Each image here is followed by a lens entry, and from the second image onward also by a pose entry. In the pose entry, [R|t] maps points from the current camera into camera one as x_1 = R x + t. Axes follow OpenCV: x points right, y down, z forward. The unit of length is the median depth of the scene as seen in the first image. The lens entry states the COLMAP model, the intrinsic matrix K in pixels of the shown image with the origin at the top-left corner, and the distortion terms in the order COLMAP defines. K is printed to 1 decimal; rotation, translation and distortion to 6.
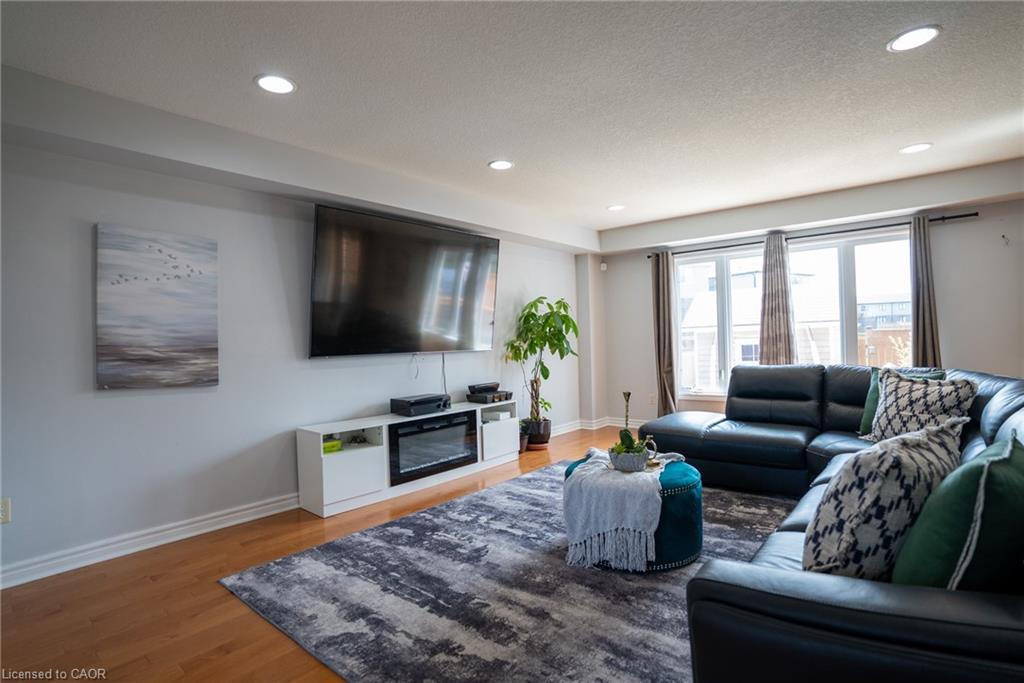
lens RADIAL K [[508.7, 0, 511.3], [0, 508.7, 339.4], [0, 0, 1]] dist [-0.073652, 0.032477]
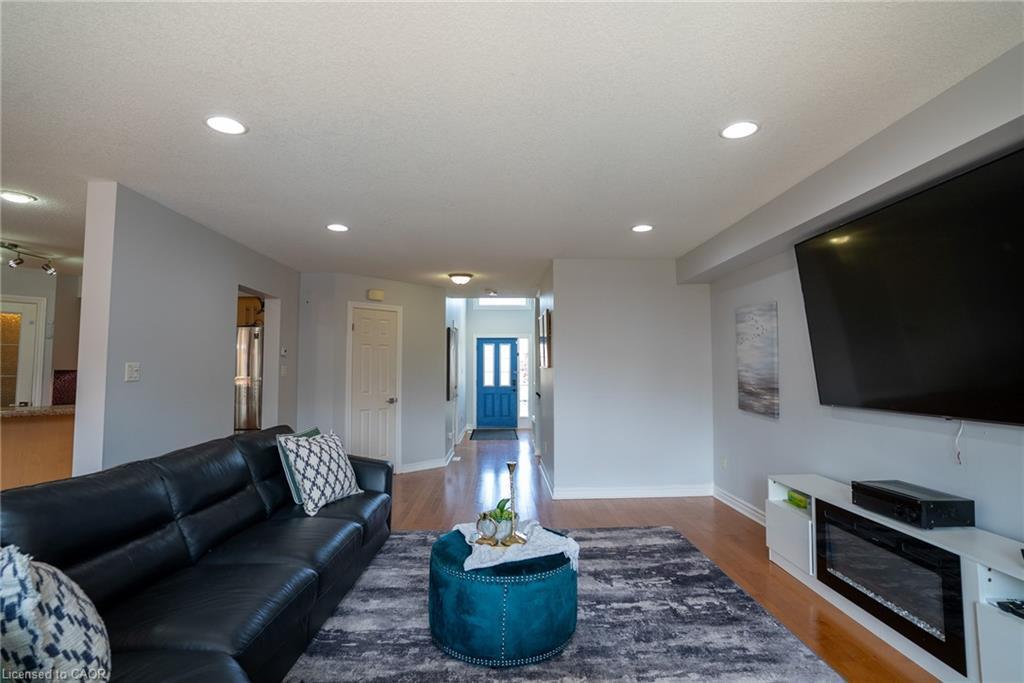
lens RADIAL K [[508.7, 0, 511.3], [0, 508.7, 339.4], [0, 0, 1]] dist [-0.073652, 0.032477]
pose [[-0.752463, -0.012405, -0.658518, 0.759389], [0.023250, 0.998699, -0.045381, -0.065003], [0.658224, -0.049458, -0.751195, 1.562875]]
